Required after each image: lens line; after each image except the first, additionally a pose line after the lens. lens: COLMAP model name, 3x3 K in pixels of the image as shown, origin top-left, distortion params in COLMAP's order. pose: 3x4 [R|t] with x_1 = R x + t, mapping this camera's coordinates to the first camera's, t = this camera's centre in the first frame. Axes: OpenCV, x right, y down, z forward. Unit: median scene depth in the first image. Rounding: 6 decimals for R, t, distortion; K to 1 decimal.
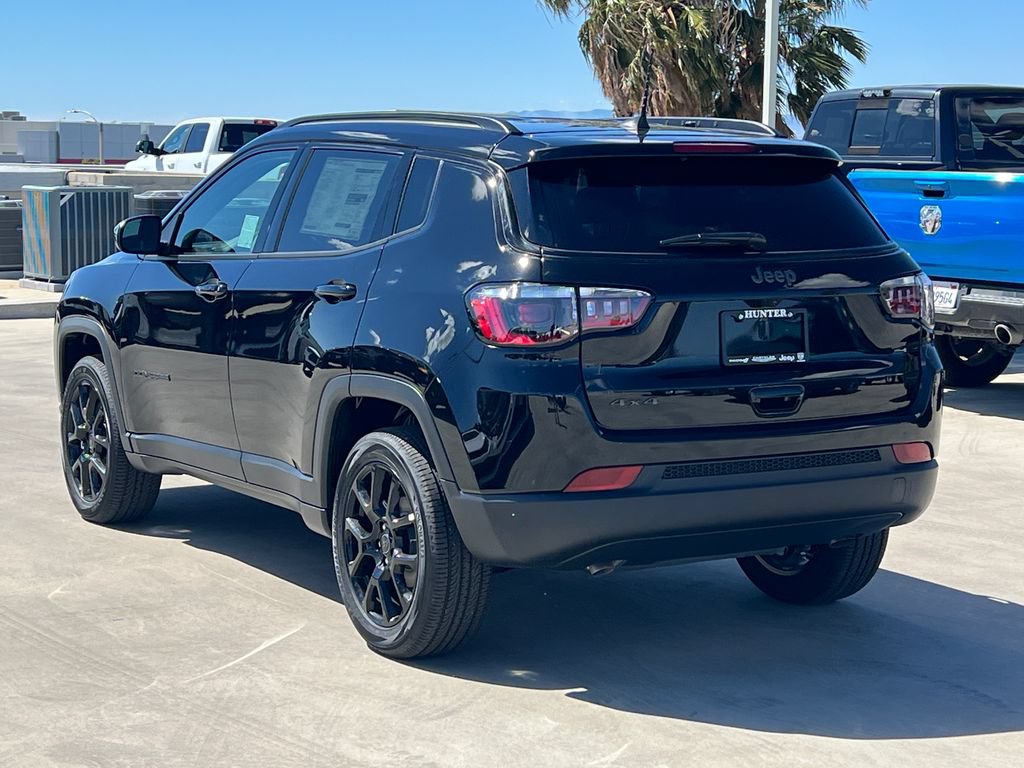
lens RADIAL K [[2259.8, 0, 510.2], [0, 2259.8, 380.5], [0, 0, 1]] dist [0.176699, 0.000000]
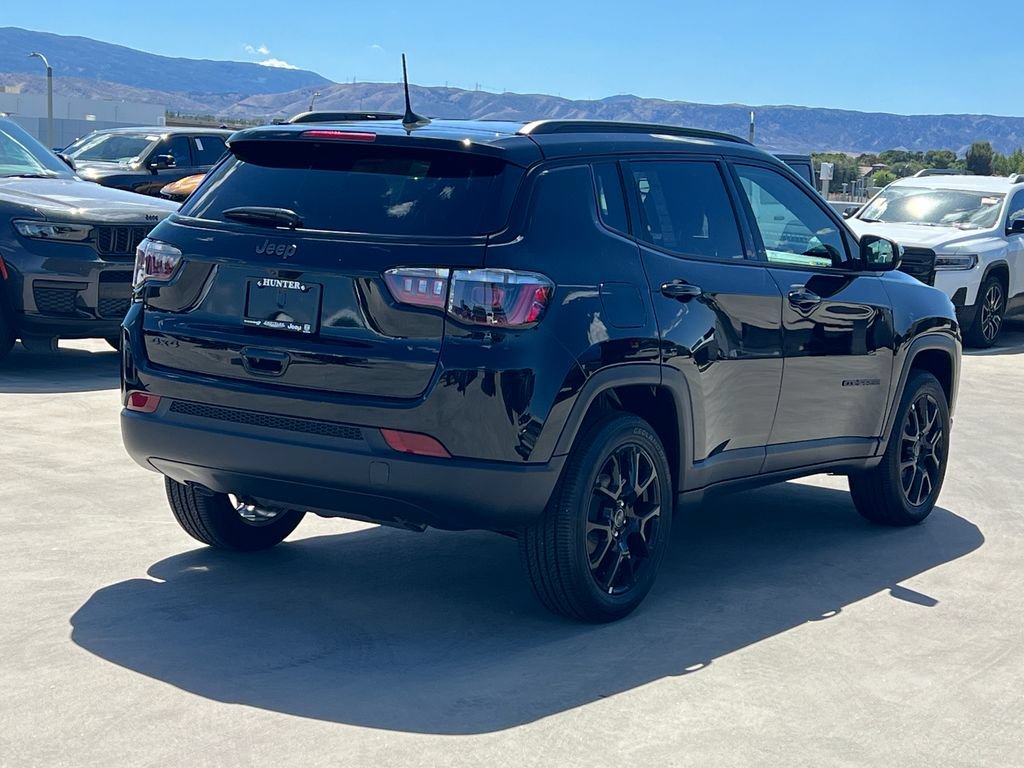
lens RADIAL K [[1921.4, 0, 507.3], [0, 1921.4, 369.6], [0, 0, 1]] dist [0.160932, 0.000000]
pose [[0.409891, 0.109714, -0.905512, 1.048060], [-0.143138, 0.988177, 0.054937, -0.057611], [0.900833, 0.107095, 0.420749, 0.740619]]
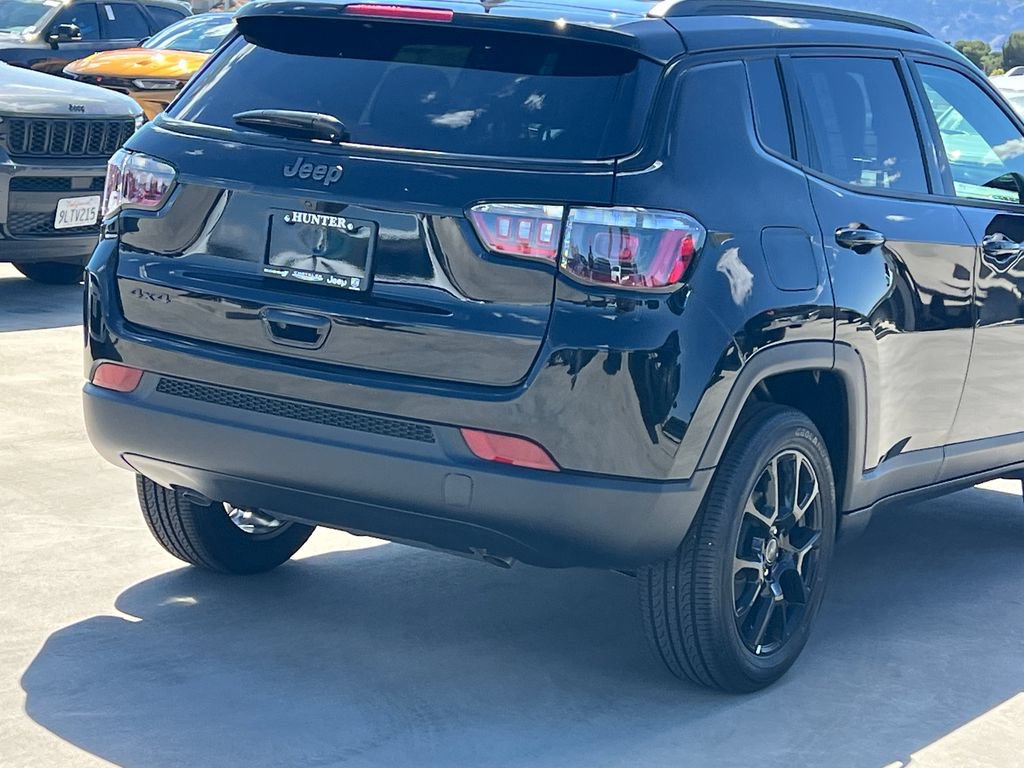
lens RADIAL K [[2259.8, 0, 507.3], [0, 2259.8, 408.1], [0, 0, 1]] dist [0.176699, 0.000000]
pose [[0.430952, 0.165217, -0.887121, 0.883930], [-0.165950, 0.980839, 0.102055, -0.058828], [0.886984, 0.103237, 0.450113, 0.740995]]
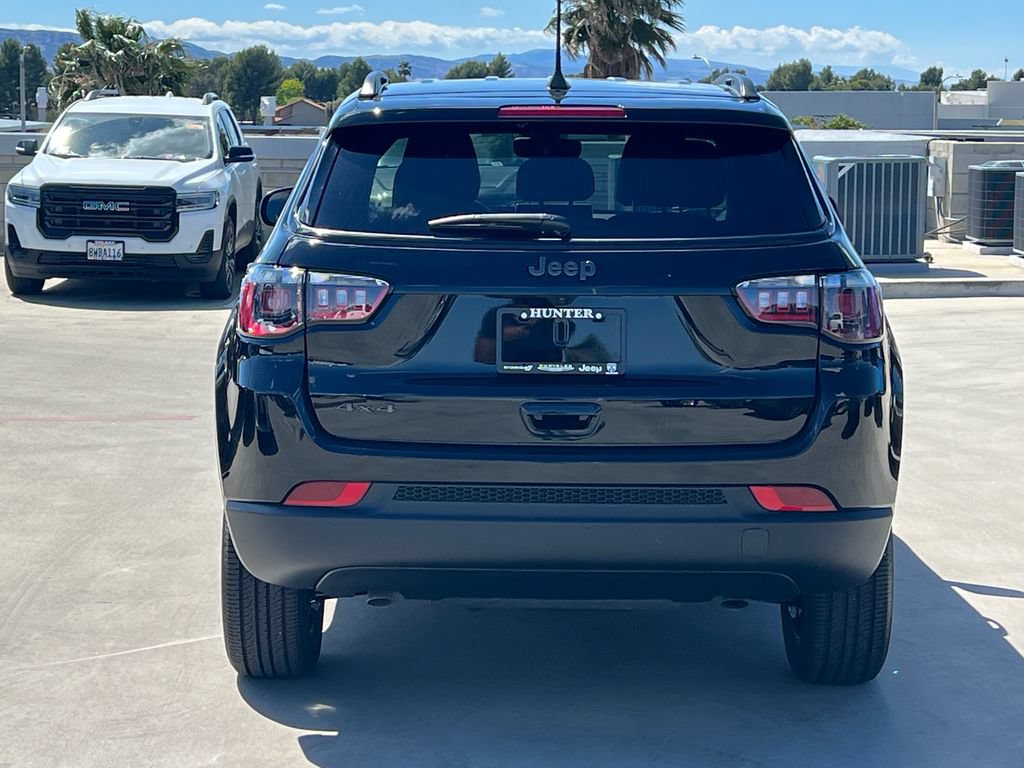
lens RADIAL K [[2259.8, 0, 507.9], [0, 2259.8, 387.8], [0, 0, 1]] dist [0.176699, 0.000000]
pose [[0.831757, 0.064951, -0.551327, 0.576811], [-0.056249, 0.997881, 0.032699, -0.029382], [0.552283, 0.003813, 0.833648, 0.313449]]
